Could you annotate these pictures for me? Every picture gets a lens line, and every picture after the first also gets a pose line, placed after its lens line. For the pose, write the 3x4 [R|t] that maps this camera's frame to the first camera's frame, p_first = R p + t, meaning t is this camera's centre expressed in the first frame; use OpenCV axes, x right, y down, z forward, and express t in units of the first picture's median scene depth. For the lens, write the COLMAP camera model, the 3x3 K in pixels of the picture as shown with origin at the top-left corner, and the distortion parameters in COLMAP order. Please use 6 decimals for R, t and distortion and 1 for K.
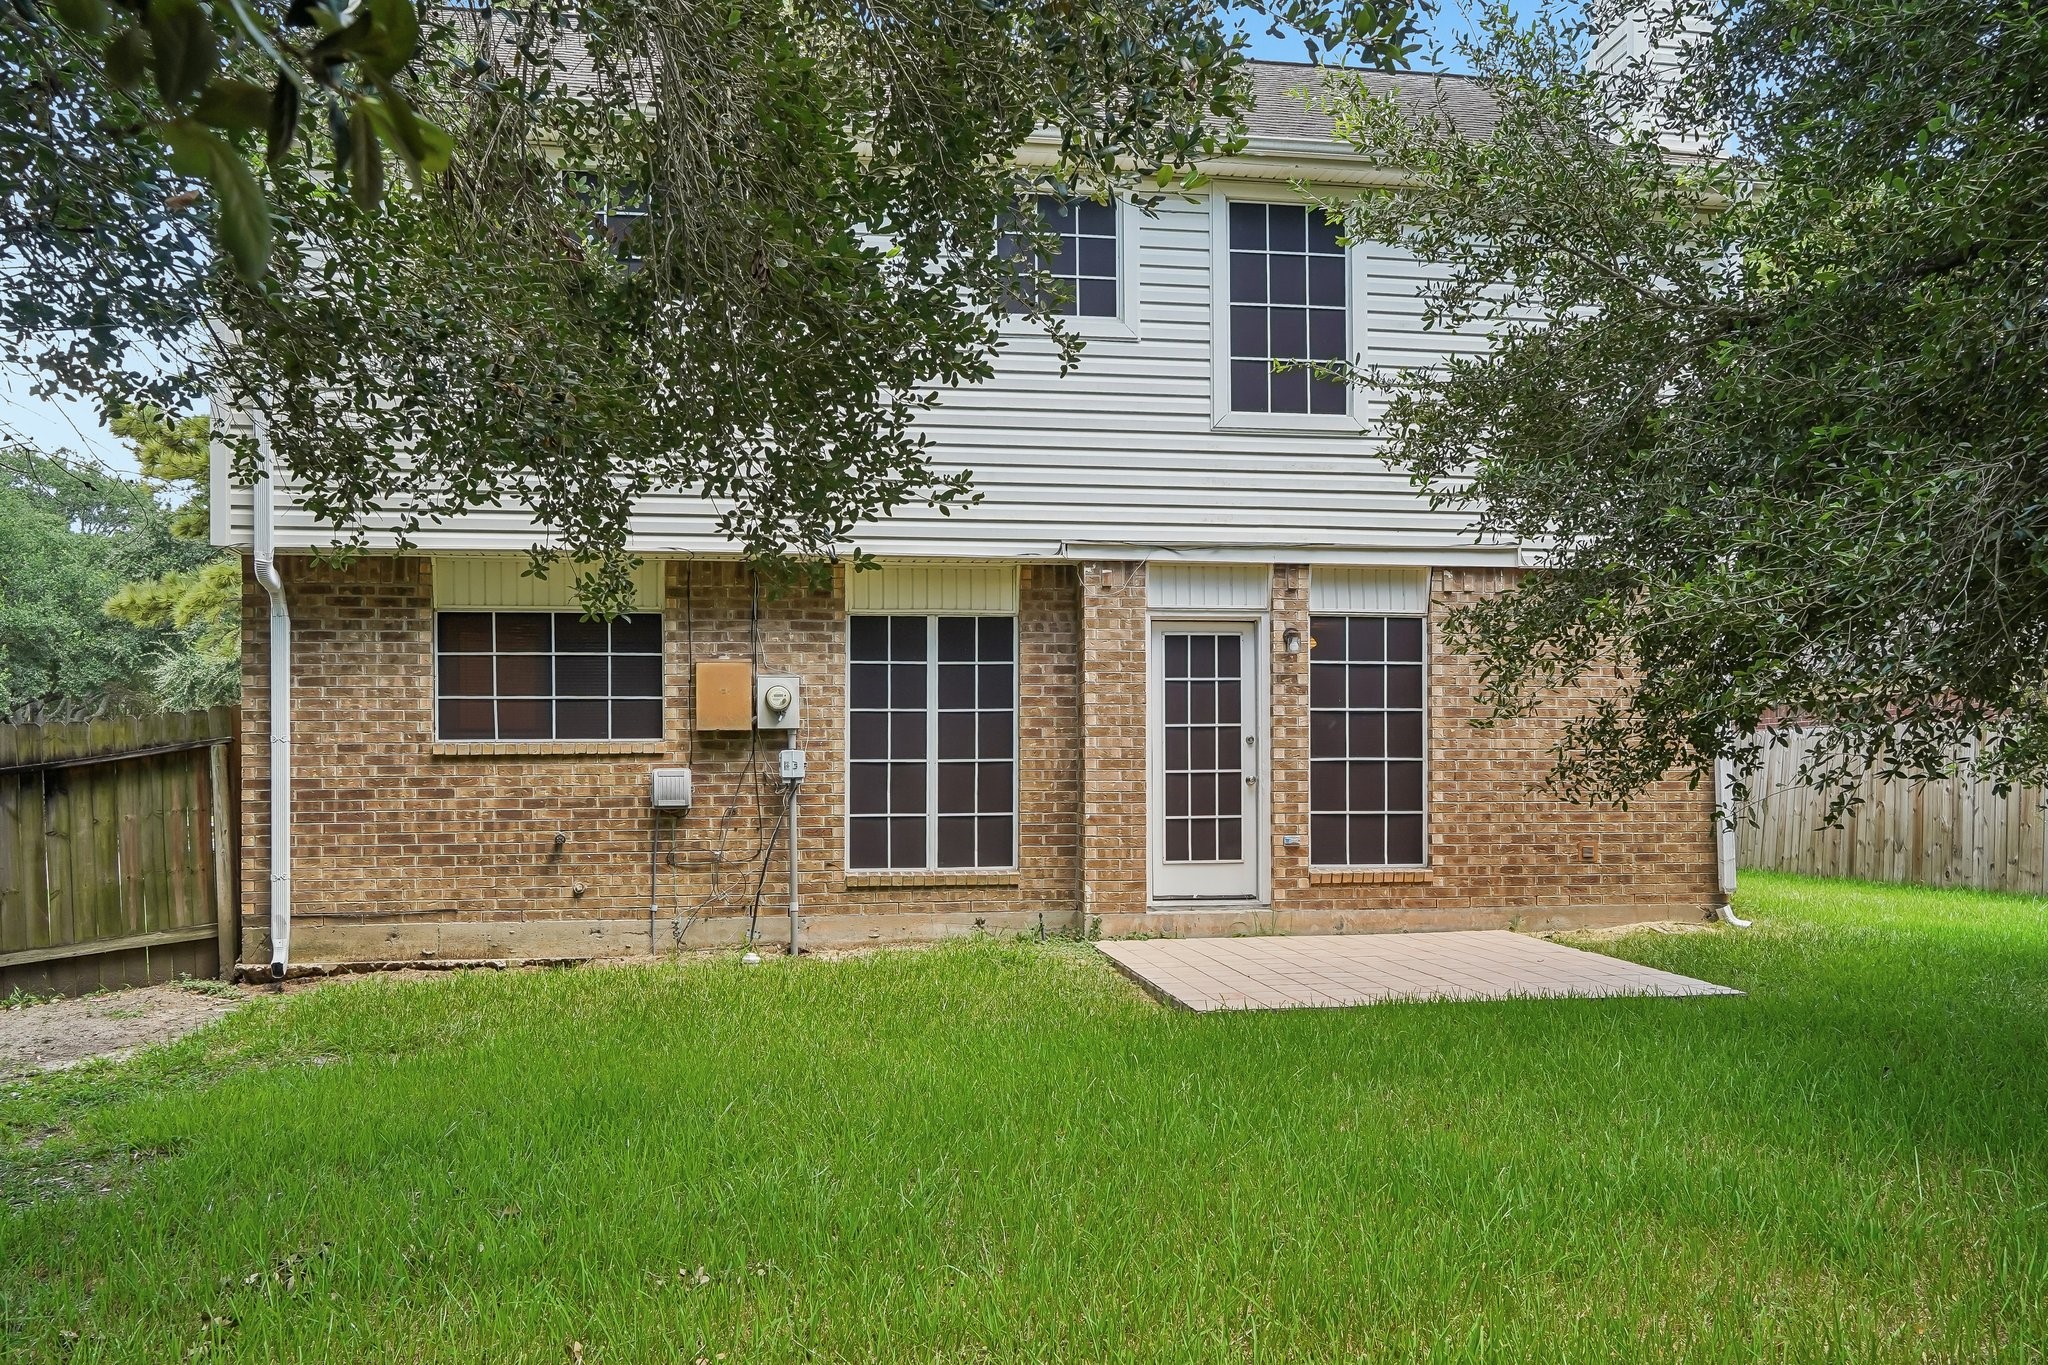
lens RADIAL K [[1561.7, 0, 1026.5], [0, 1561.7, 777.4], [0, 0, 1]] dist [0.007975, 0.001591]
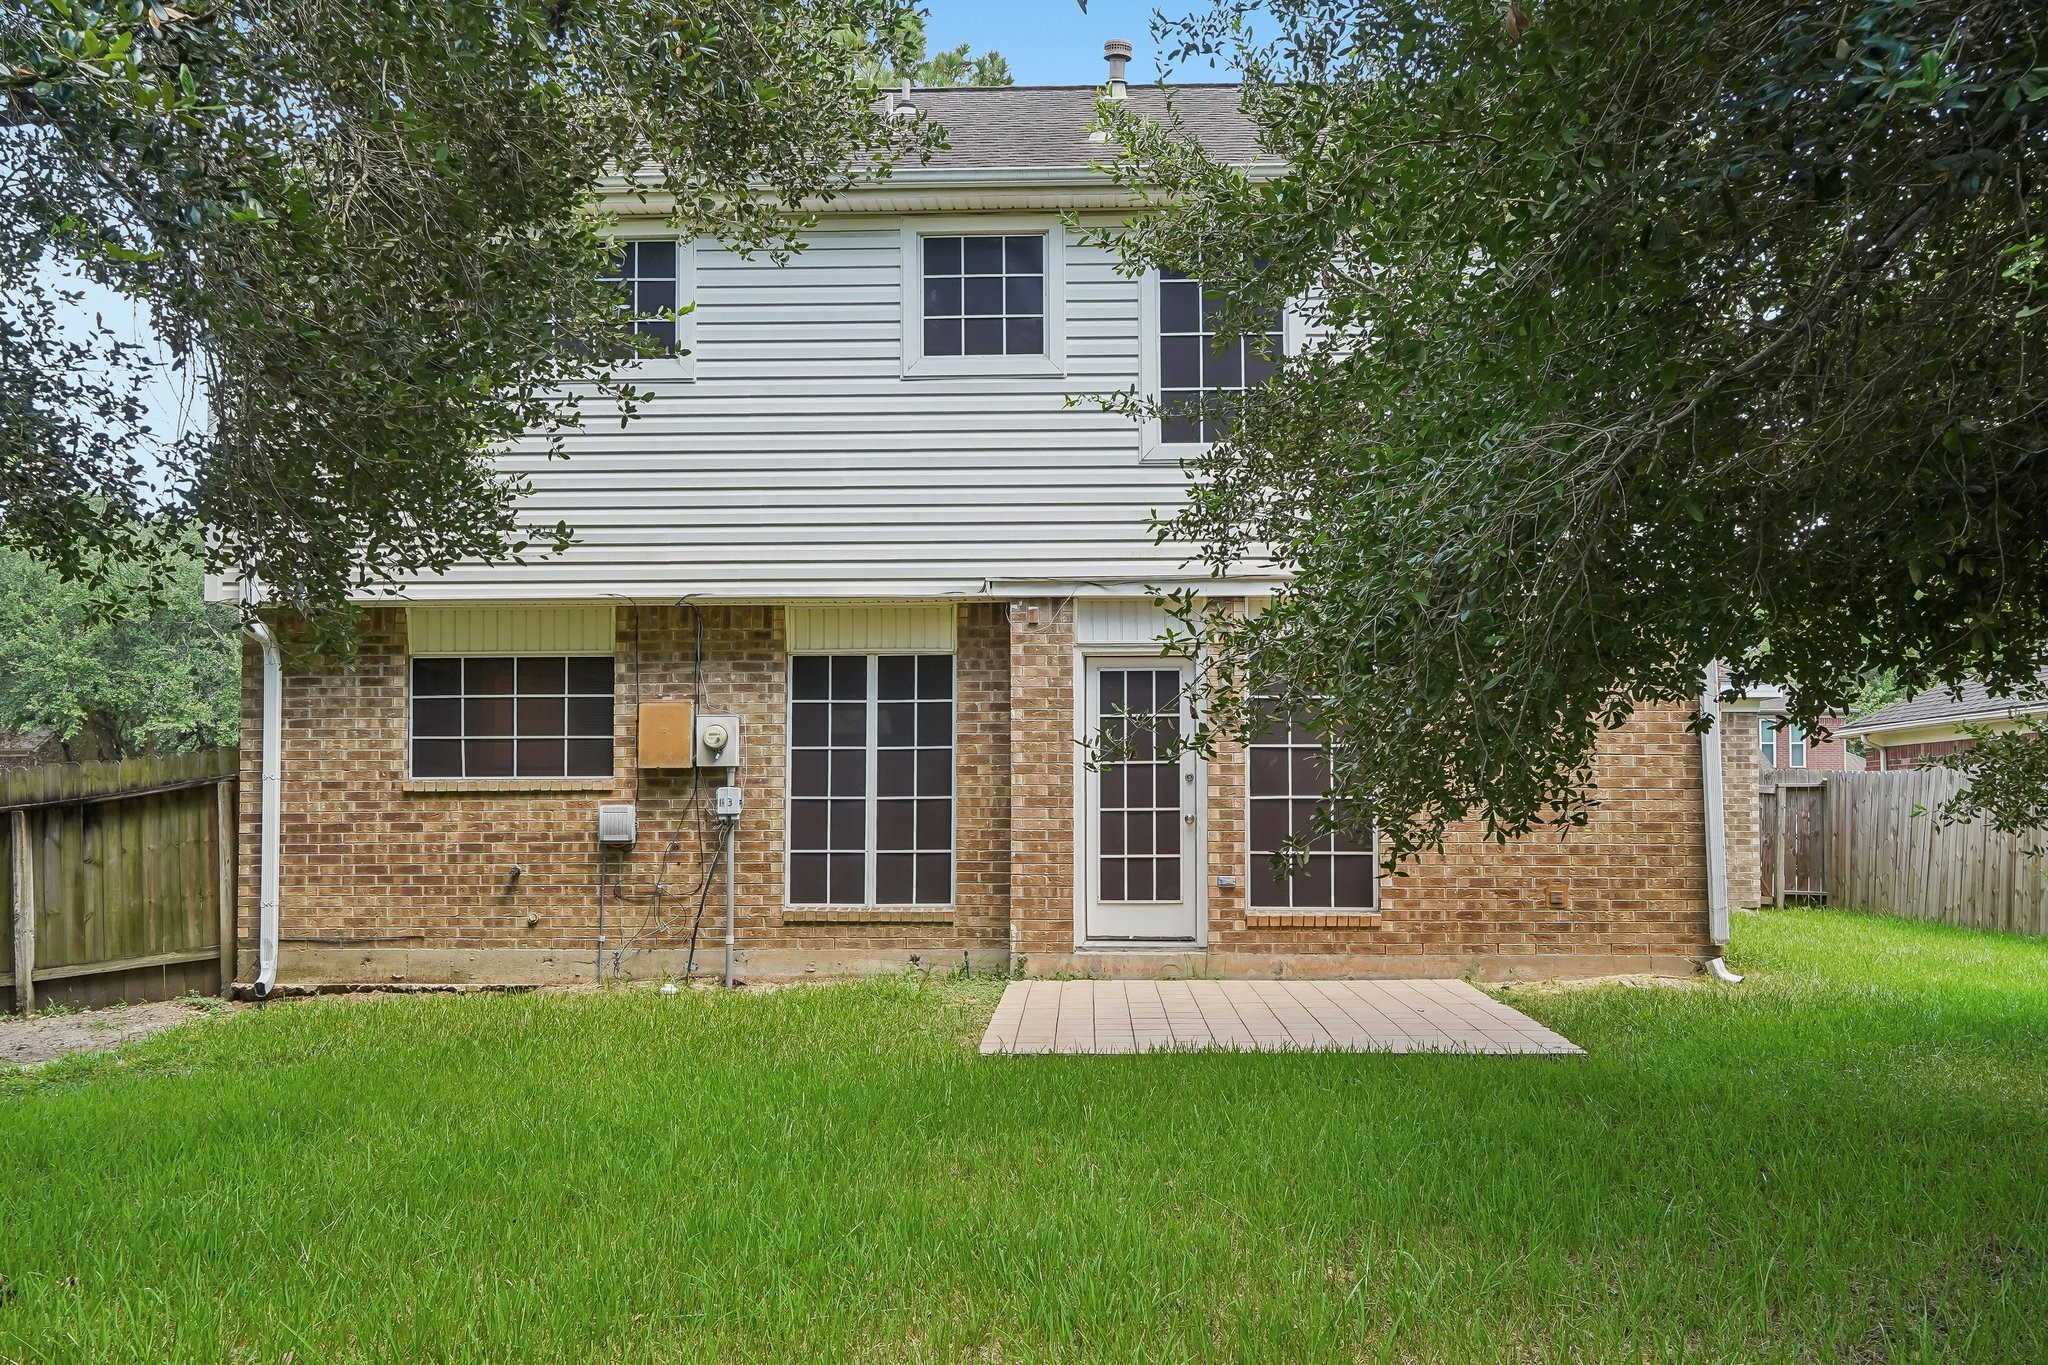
lens RADIAL K [[1561.7, 0, 1026.5], [0, 1561.7, 777.4], [0, 0, 1]] dist [0.007975, 0.001591]
pose [[0.982858, -0.000035, -0.184365, 0.226674], [-0.004390, 0.999712, -0.023597, -0.000561], [0.184312, 0.024002, 0.982575, 0.024403]]
